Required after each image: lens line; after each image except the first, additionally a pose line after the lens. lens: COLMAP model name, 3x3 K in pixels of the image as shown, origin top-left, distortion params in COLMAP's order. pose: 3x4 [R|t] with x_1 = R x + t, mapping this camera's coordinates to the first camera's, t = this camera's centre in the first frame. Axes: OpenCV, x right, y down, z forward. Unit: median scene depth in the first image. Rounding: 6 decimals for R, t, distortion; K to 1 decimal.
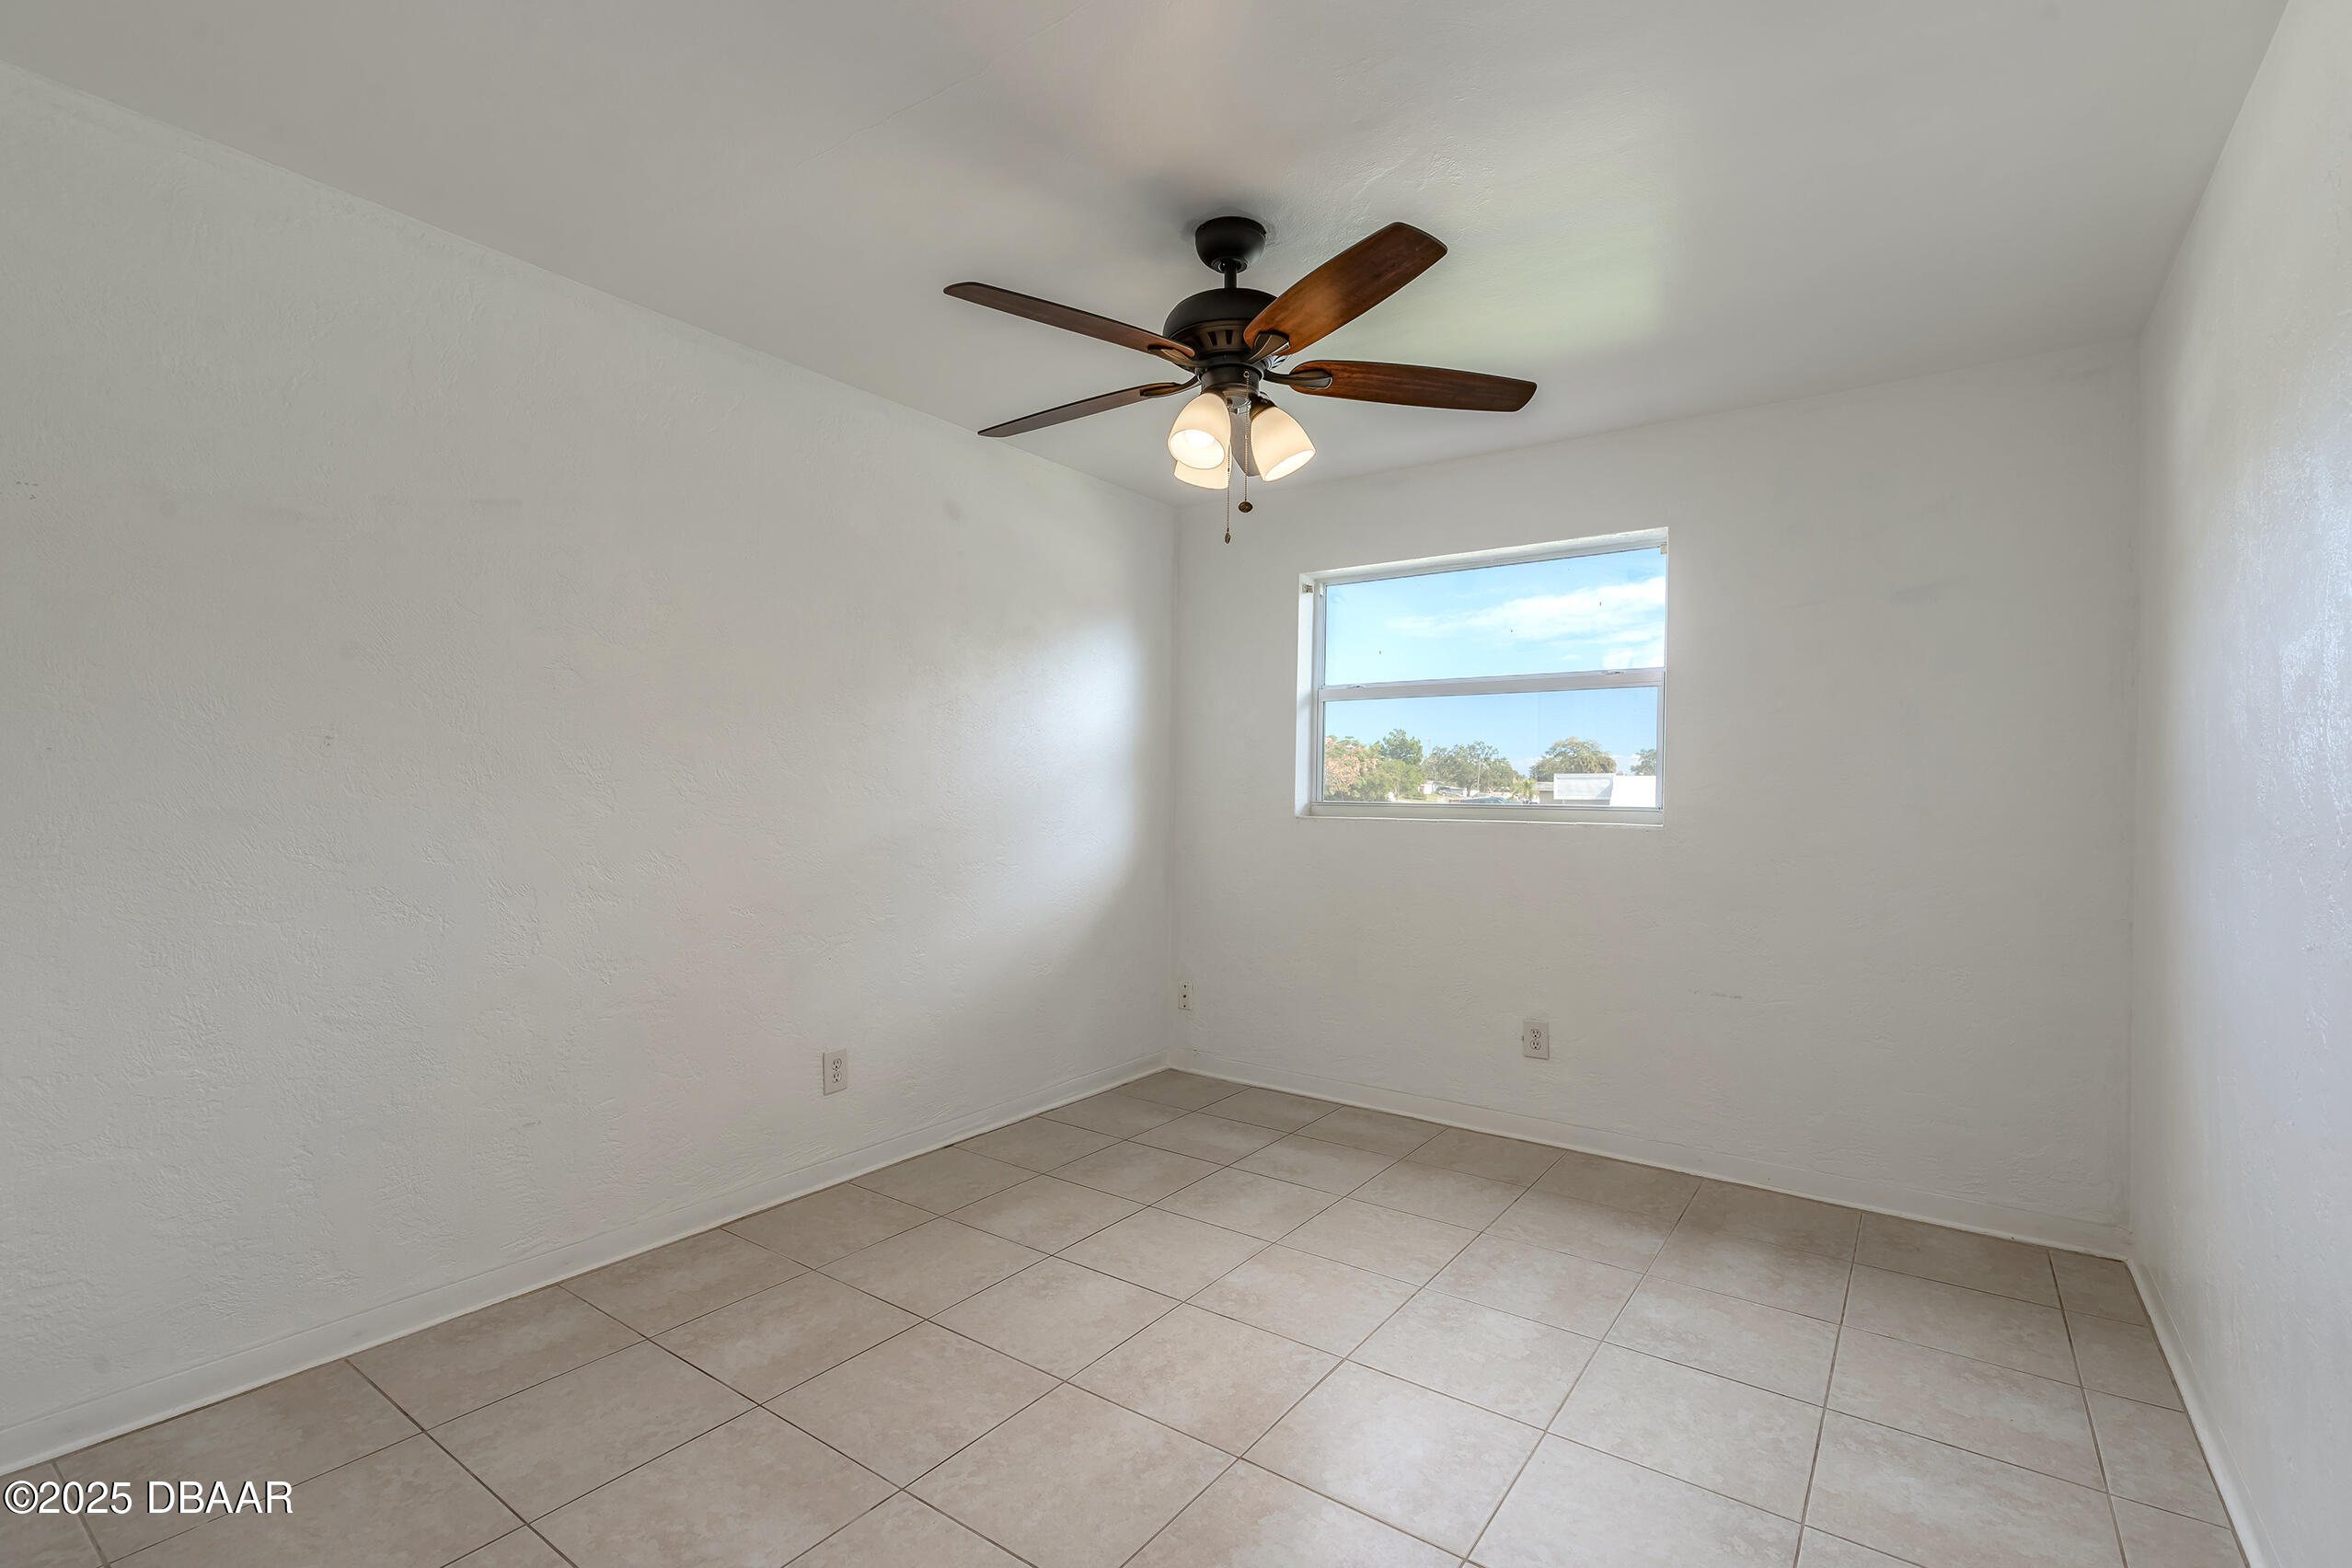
lens RADIAL K [[1067.6, 0, 1165.6], [0, 1067.6, 783.1], [0, 0, 1]] dist [0.000121, 0.000127]
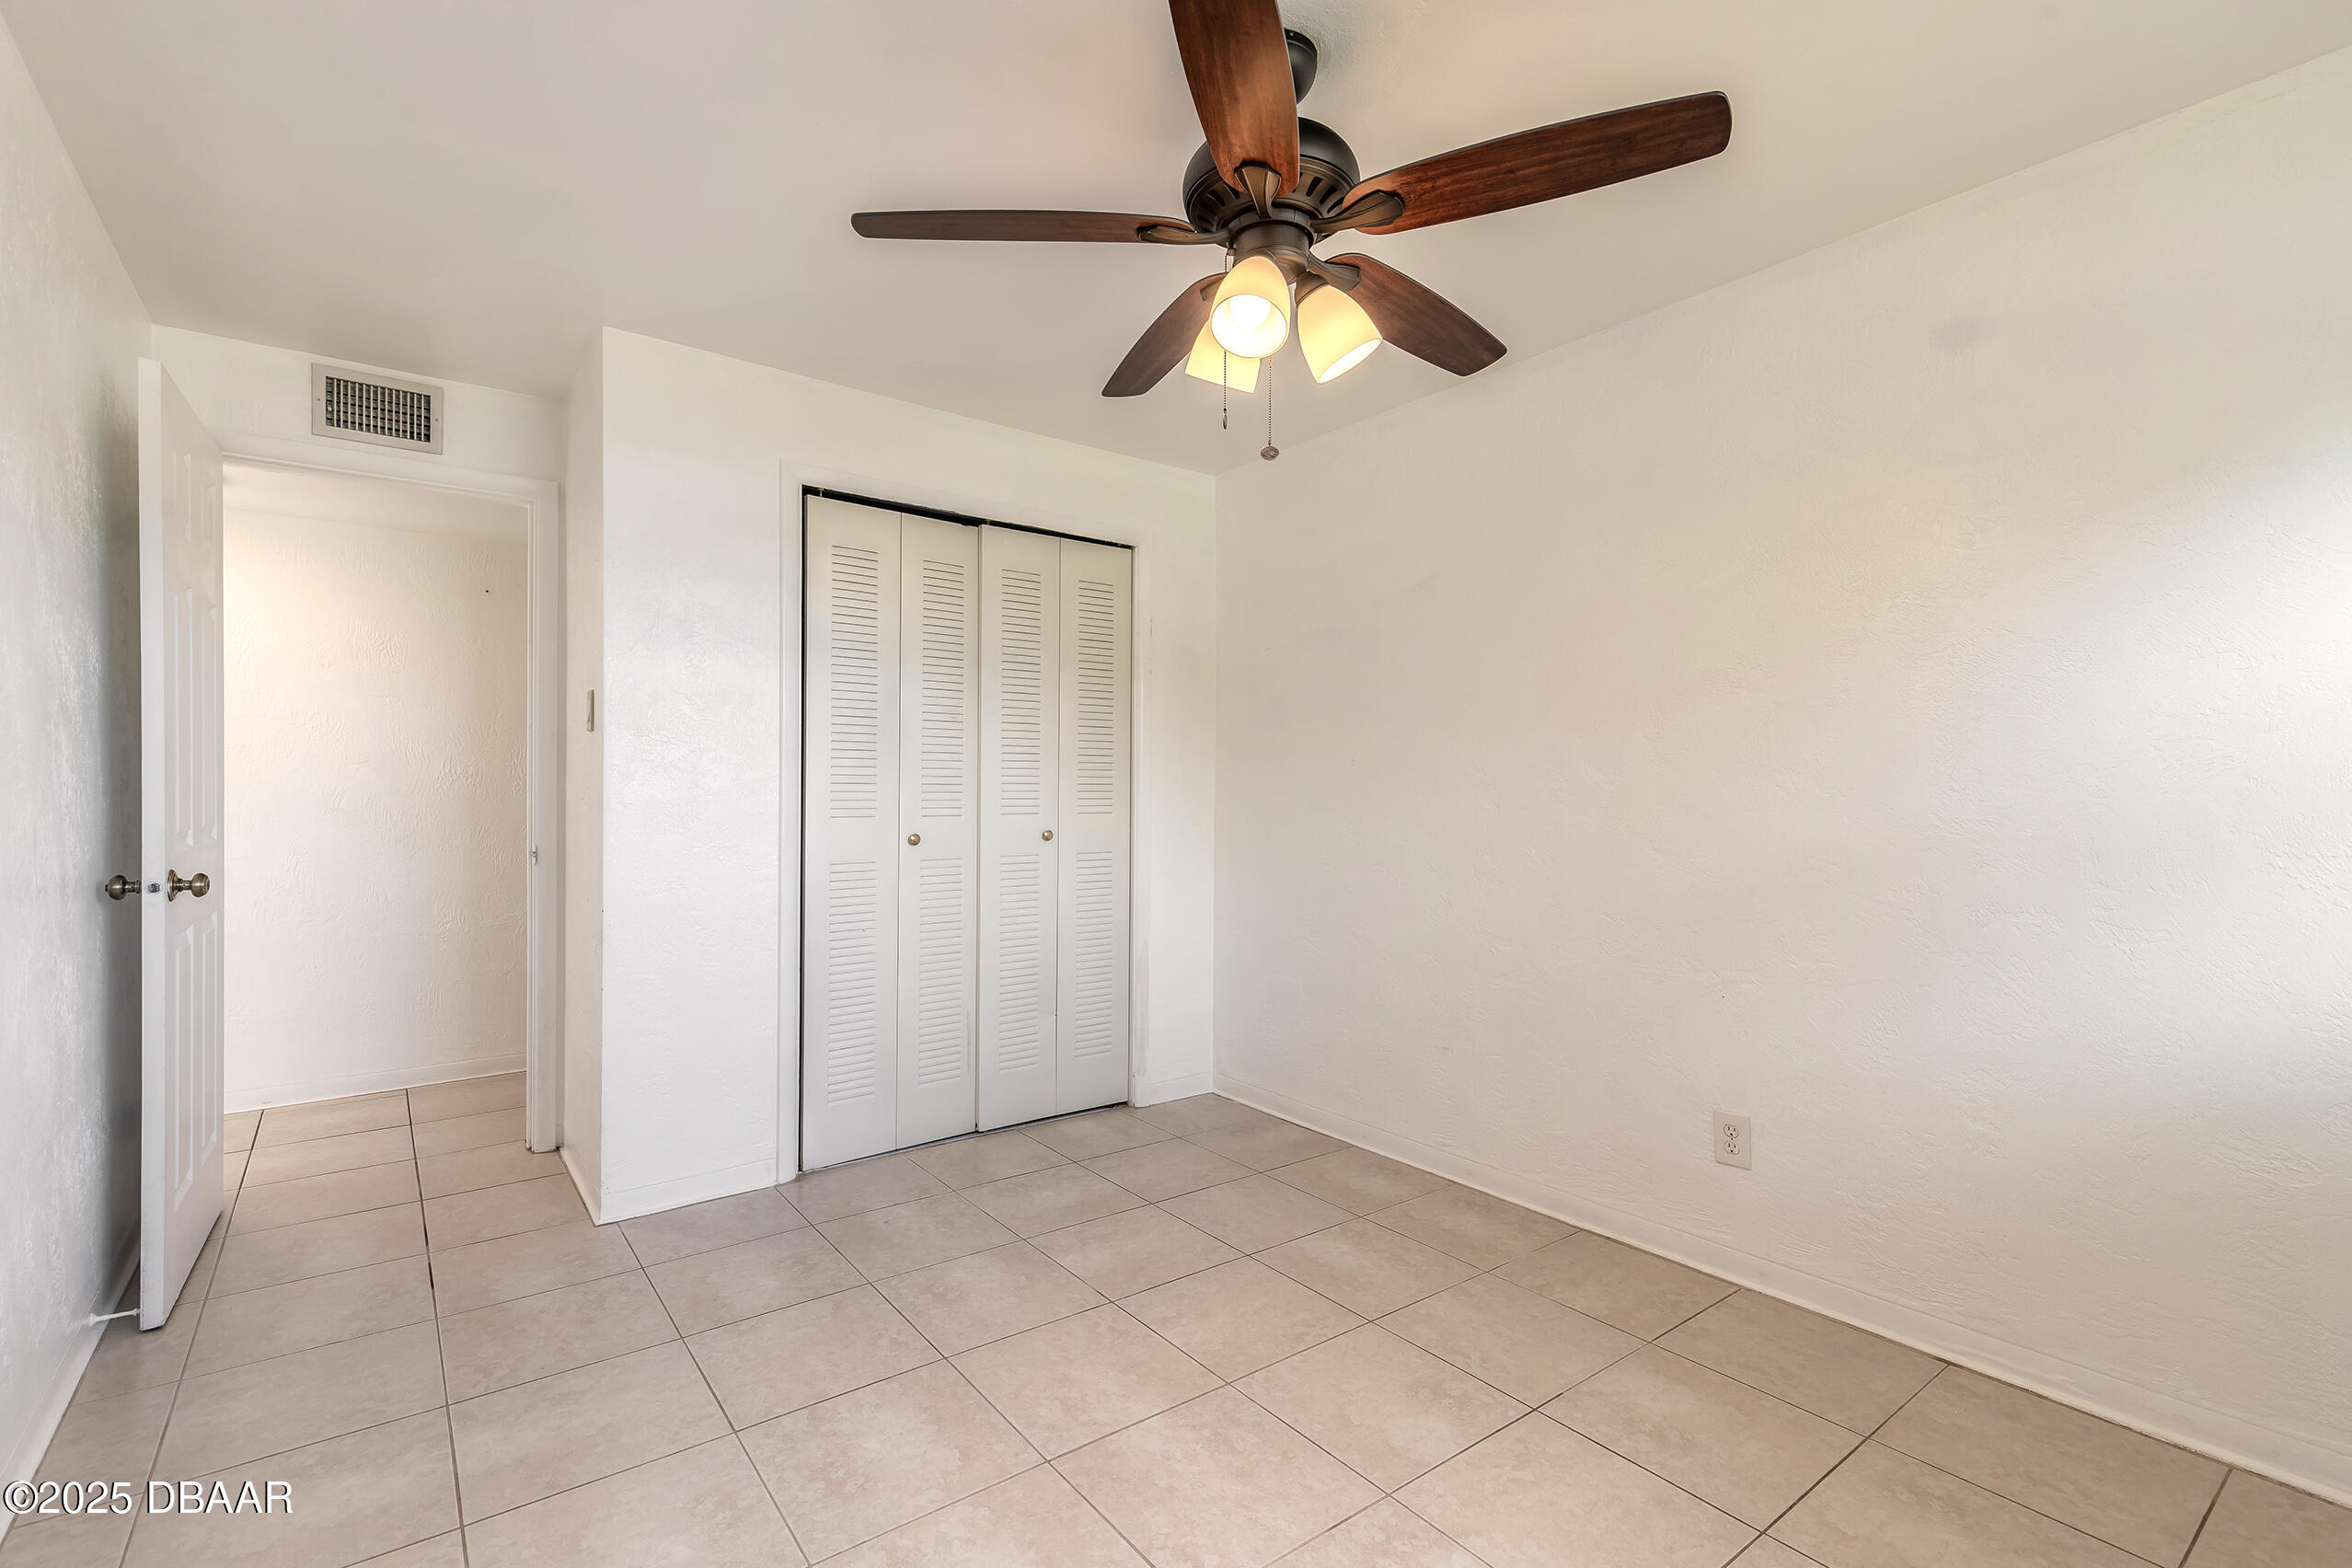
lens RADIAL K [[1067.6, 0, 1167.8], [0, 1067.6, 783.7], [0, 0, 1]] dist [0.000121, 0.000127]
pose [[-0.299780, -0.018718, -0.953825, 0.785796], [-0.000965, 0.999813, -0.019317, 0.025575], [0.954008, -0.004870, -0.299742, 1.124935]]
